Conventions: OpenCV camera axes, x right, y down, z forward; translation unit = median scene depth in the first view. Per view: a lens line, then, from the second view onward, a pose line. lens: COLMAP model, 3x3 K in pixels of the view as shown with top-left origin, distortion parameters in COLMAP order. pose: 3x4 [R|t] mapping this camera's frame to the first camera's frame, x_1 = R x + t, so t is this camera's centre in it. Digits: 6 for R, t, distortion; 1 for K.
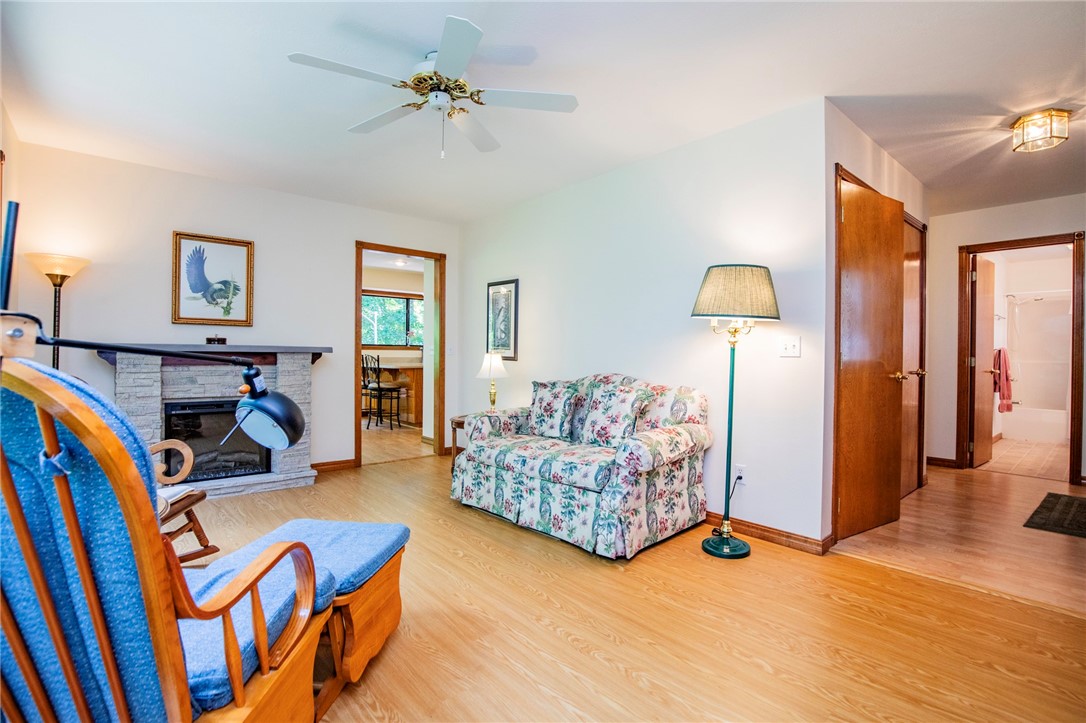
lens RADIAL K [[506.6, 0, 553.7], [0, 506.6, 358.0], [0, 0, 1]] dist [-0.040870, 0.009583]
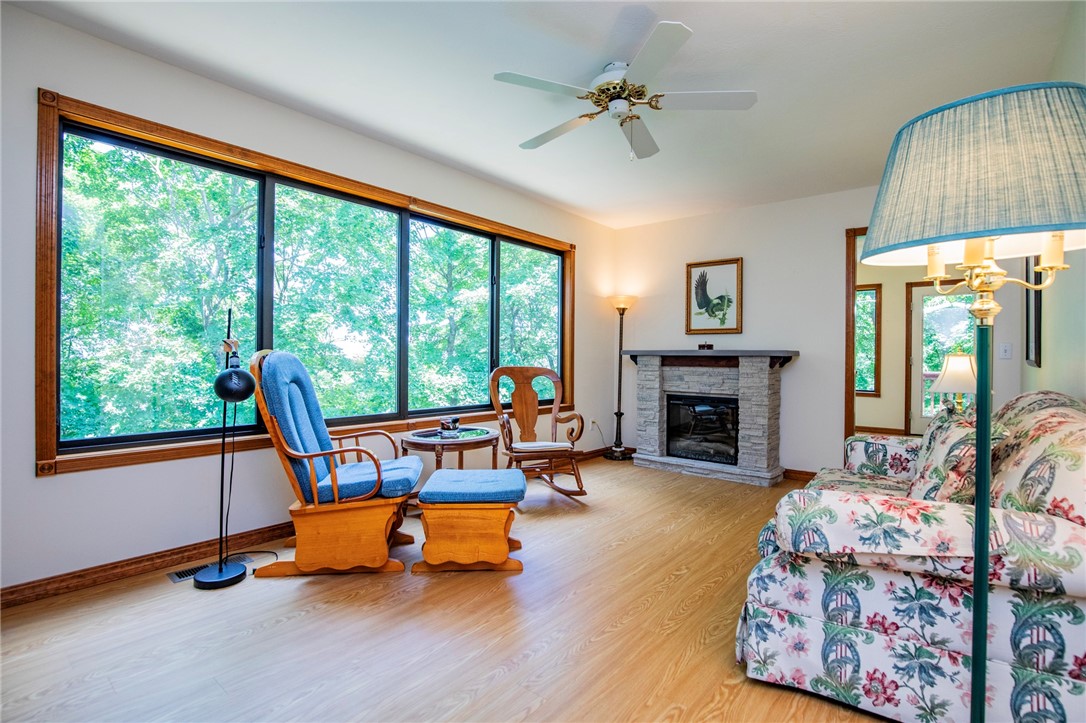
lens RADIAL K [[506.6, 0, 553.7], [0, 506.6, 358.0], [0, 0, 1]] dist [-0.040870, 0.009583]
pose [[0.172394, -0.006143, -0.985009, 0.558261], [-0.010820, 0.999908, -0.008130, 0.007893], [0.984969, 0.012060, 0.172312, 0.504719]]
